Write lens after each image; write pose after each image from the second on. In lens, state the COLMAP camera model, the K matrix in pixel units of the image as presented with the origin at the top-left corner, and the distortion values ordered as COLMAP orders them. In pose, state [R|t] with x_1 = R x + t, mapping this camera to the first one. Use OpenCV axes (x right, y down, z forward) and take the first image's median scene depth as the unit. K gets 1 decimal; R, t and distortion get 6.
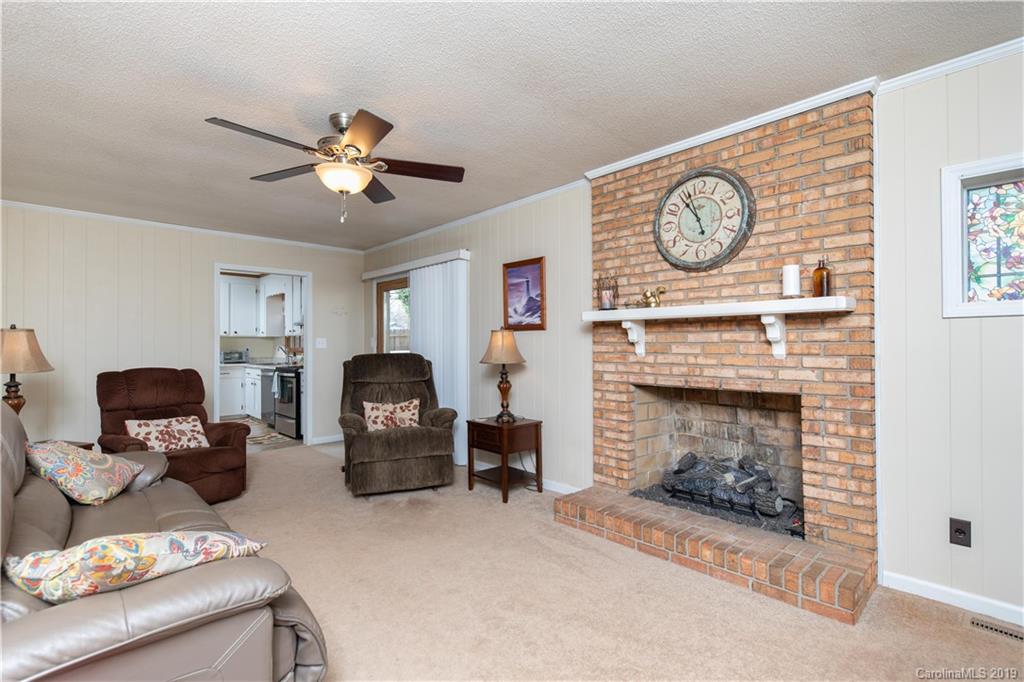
lens RADIAL K [[484.4, 0, 513.6], [0, 484.4, 340.8], [0, 0, 1]] dist [0.001076, 0.000087]
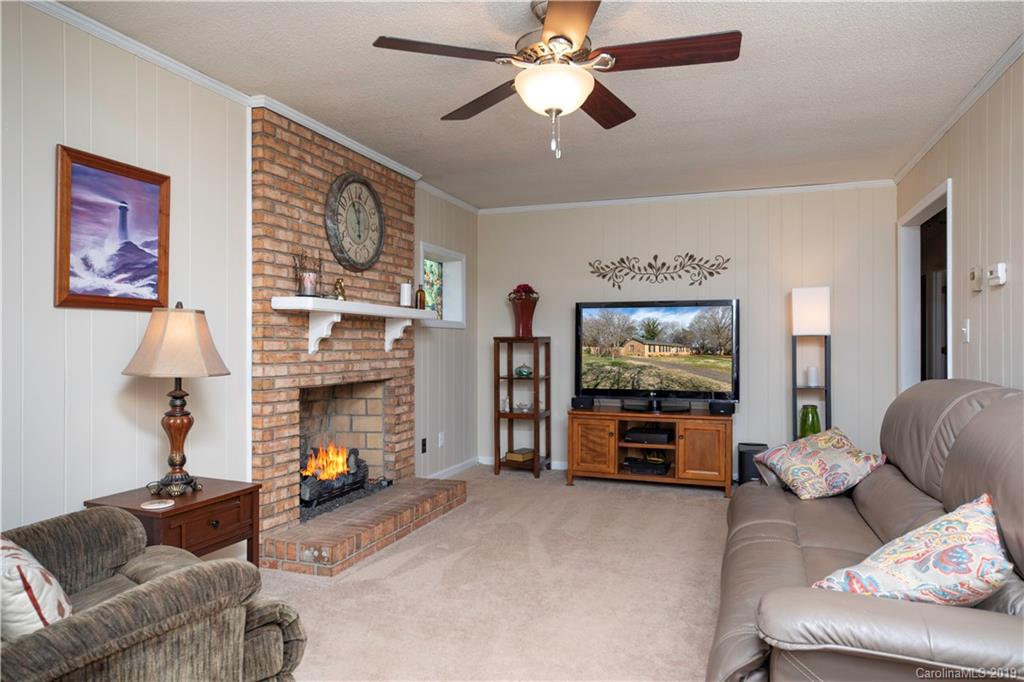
lens RADIAL K [[655.1, 0, 512.9], [0, 655.1, 341.6], [0, 0, 1]] dist [0.009029, 0.011733]
pose [[-0.453947, 0.005709, 0.891010, -0.913165], [-0.006297, 0.999934, -0.009615, 0.017885], [-0.891006, -0.009975, -0.453881, 1.177183]]
